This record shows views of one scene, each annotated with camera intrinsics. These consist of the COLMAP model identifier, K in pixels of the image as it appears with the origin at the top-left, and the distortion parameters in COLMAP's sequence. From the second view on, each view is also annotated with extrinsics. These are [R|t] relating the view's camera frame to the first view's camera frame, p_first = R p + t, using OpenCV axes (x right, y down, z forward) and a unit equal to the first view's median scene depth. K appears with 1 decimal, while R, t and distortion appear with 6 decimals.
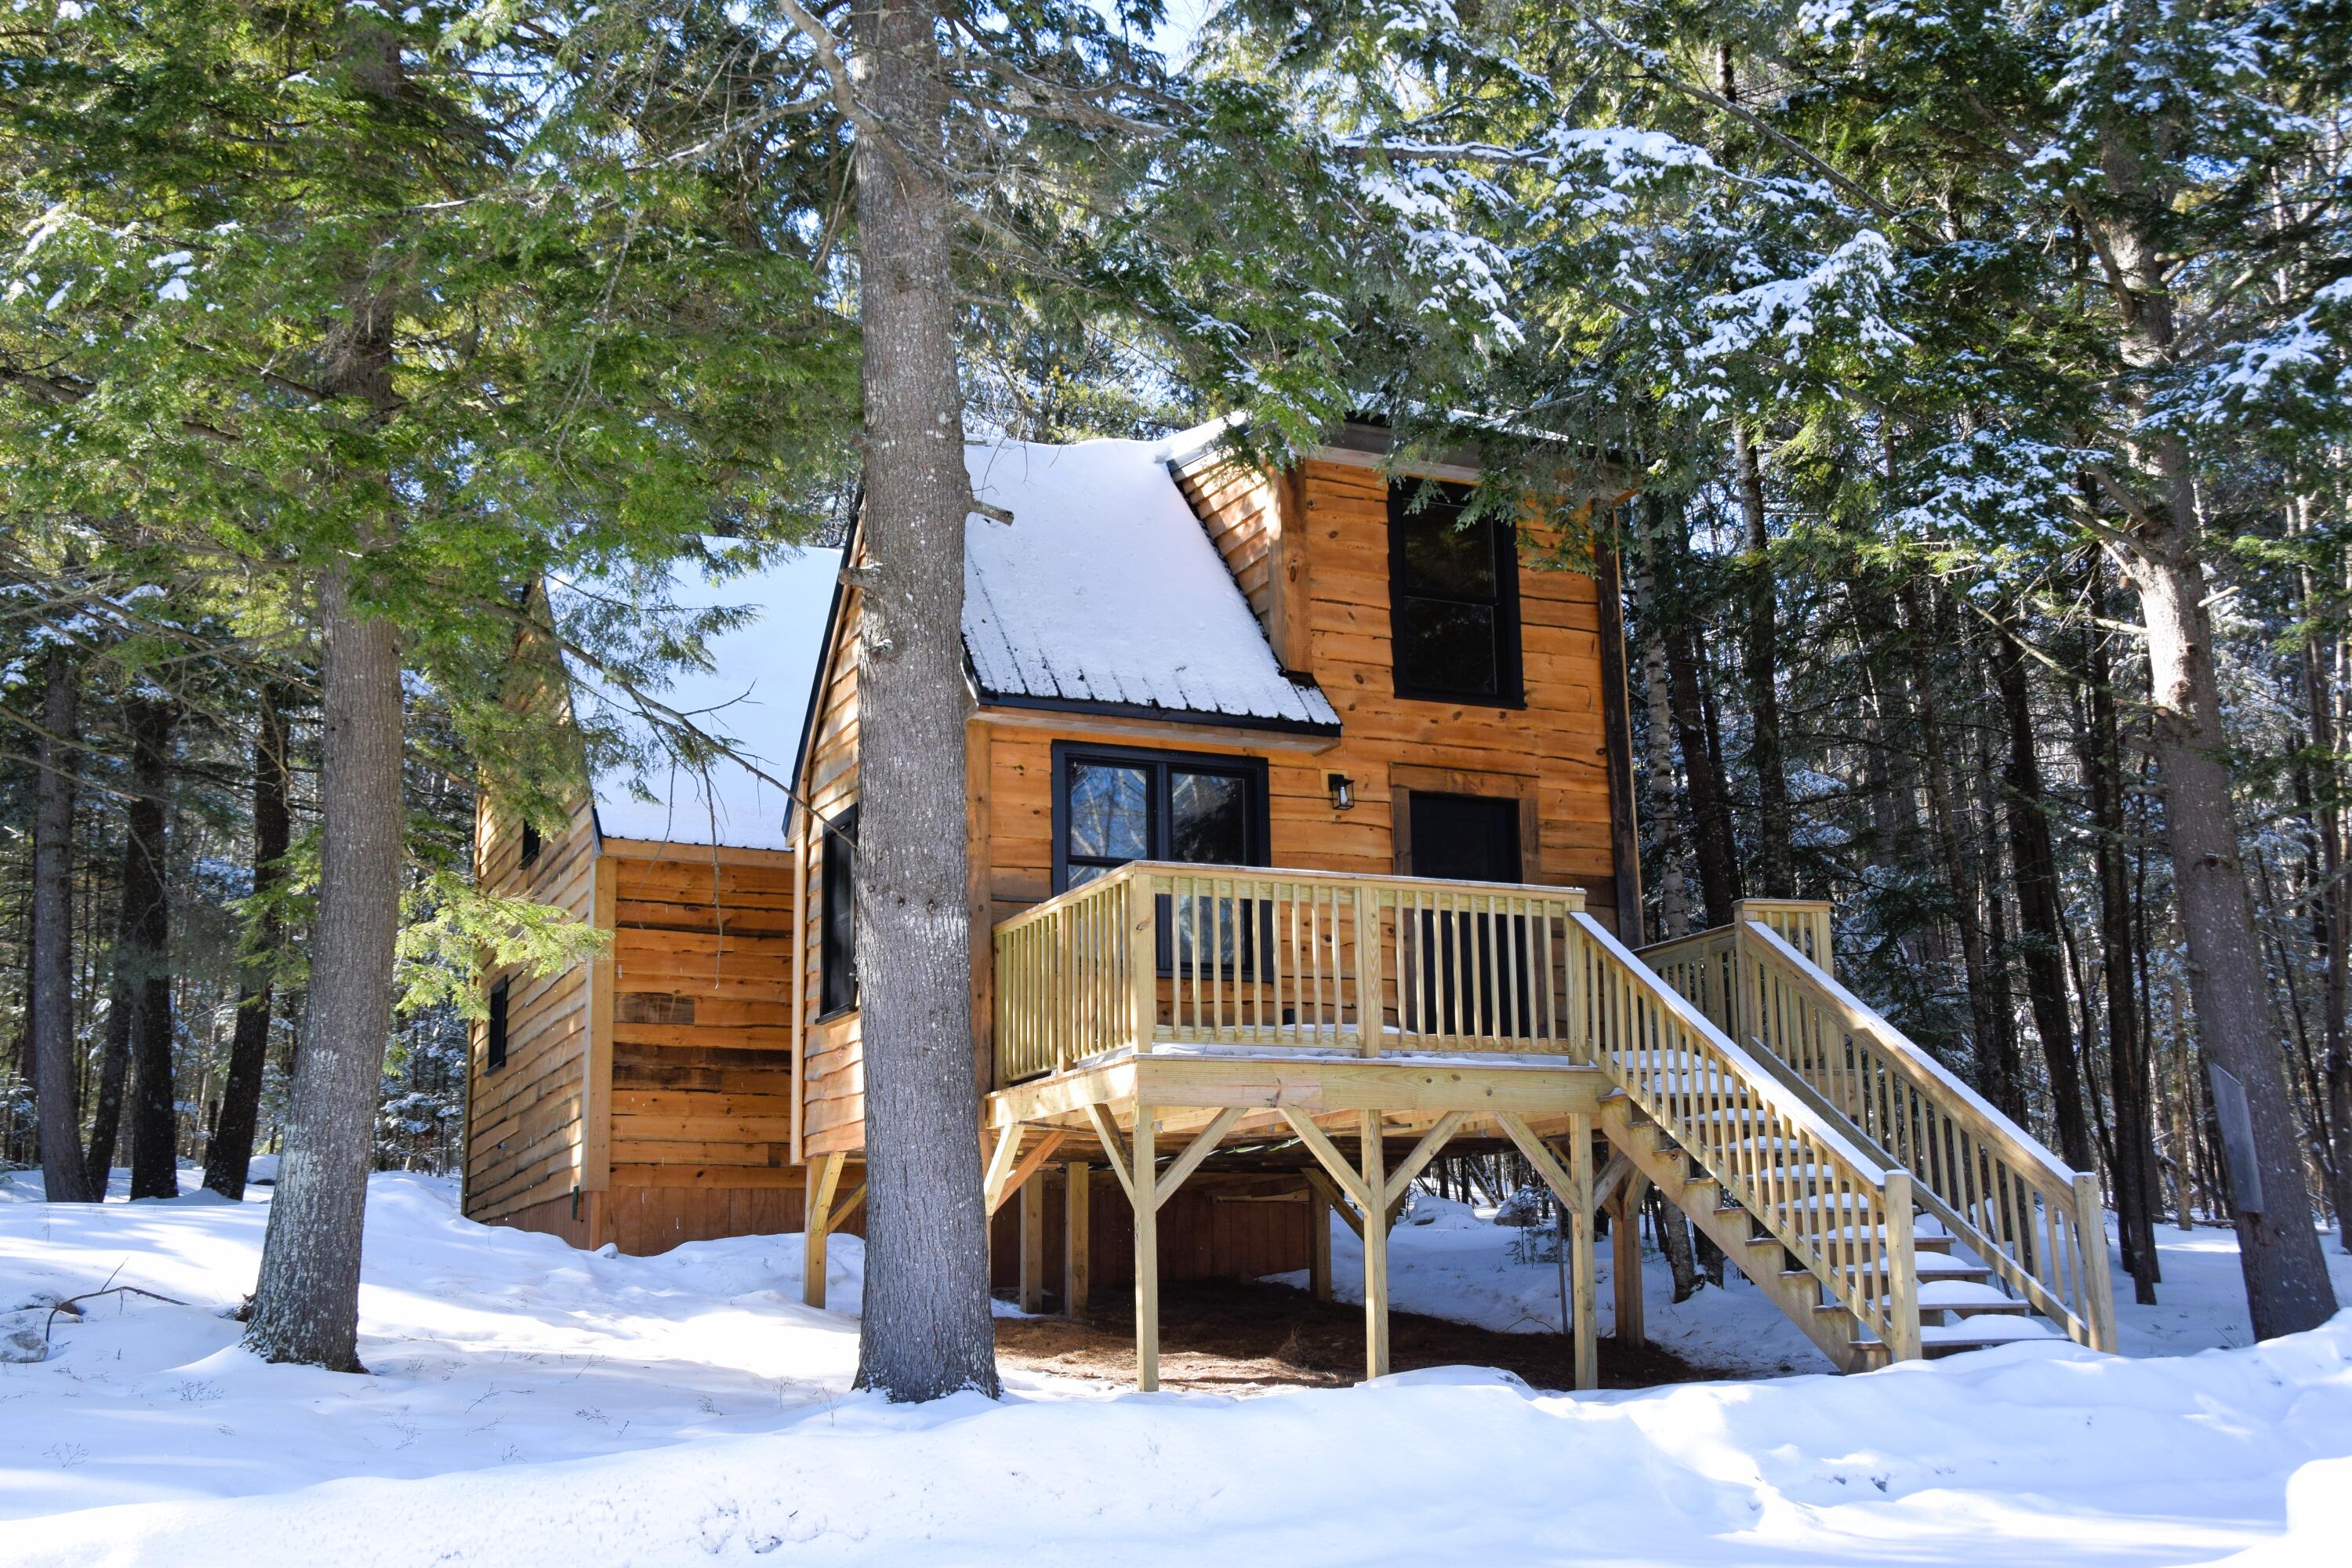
lens RADIAL K [[2484.1, 0, 1176.0], [0, 2484.1, 784.0], [0, 0, 1]] dist [0.000217, 0.005966]
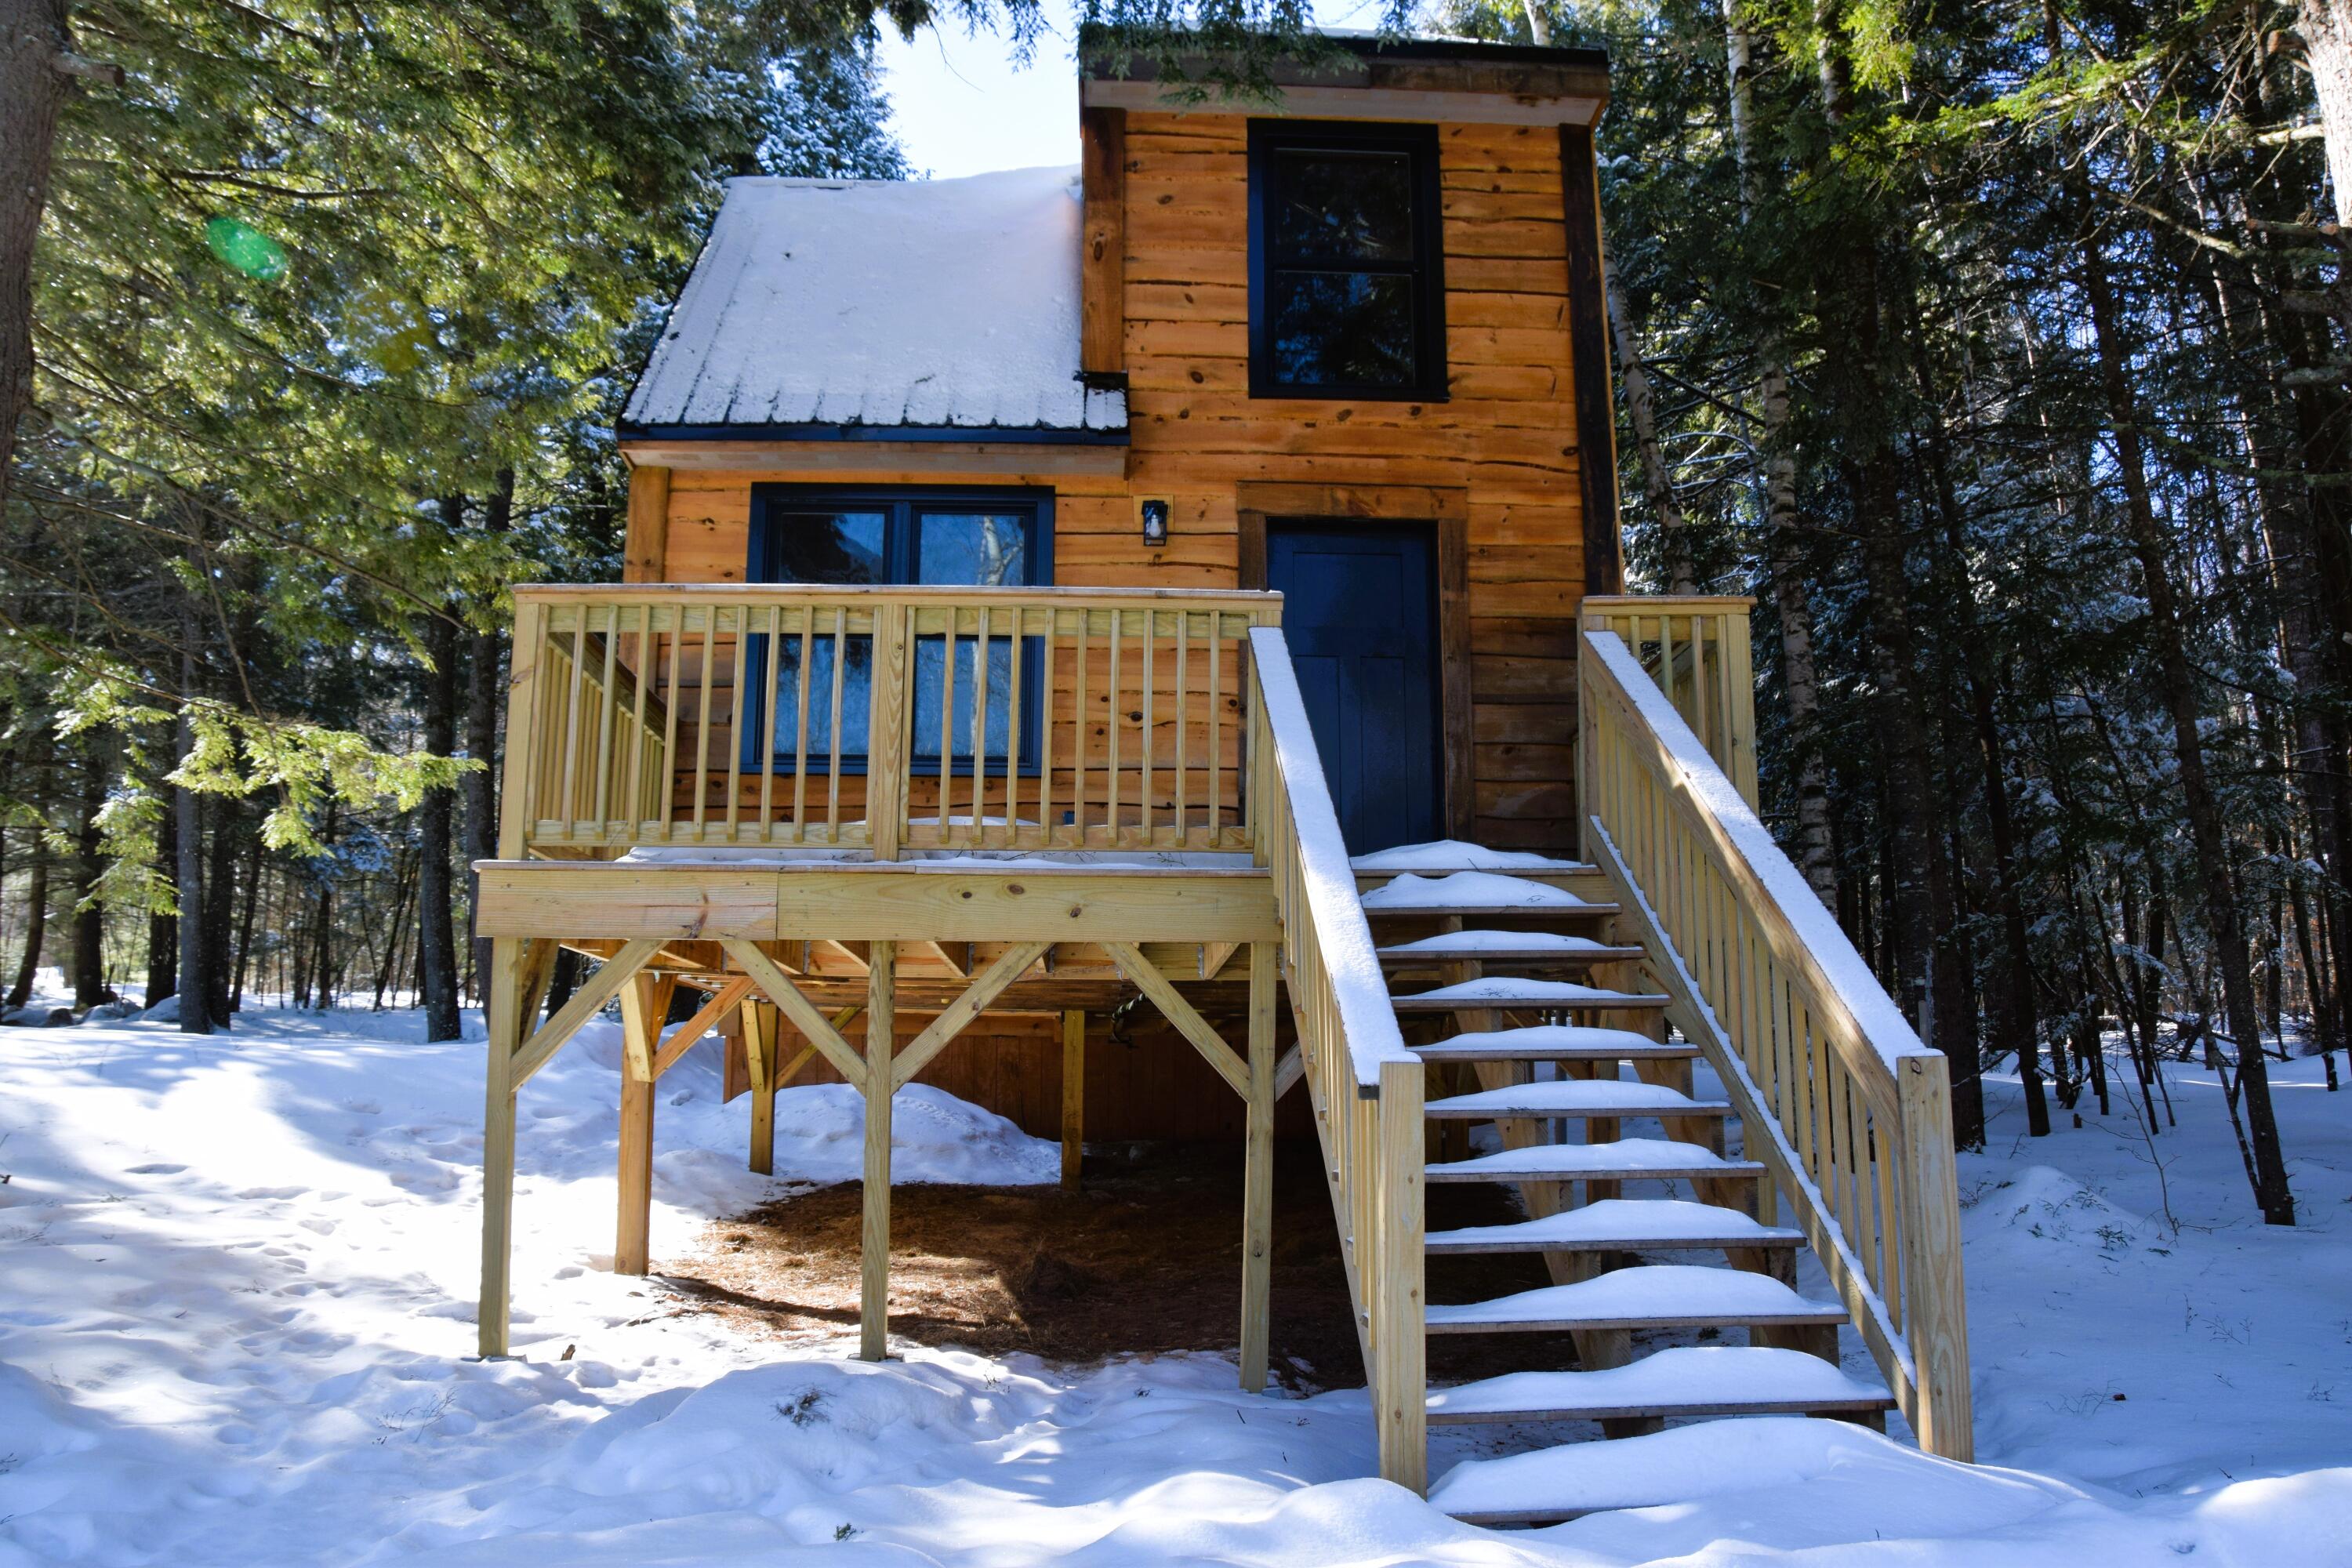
lens RADIAL K [[1845.5, 0, 1176.0], [0, 1845.5, 784.0], [0, 0, 1]] dist [-0.162823, 0.132055]
pose [[0.931551, -0.048470, -0.360366, 0.267304], [0.061592, 0.997788, 0.025010, 0.068221], [0.358357, -0.045494, 0.932476, 0.481056]]
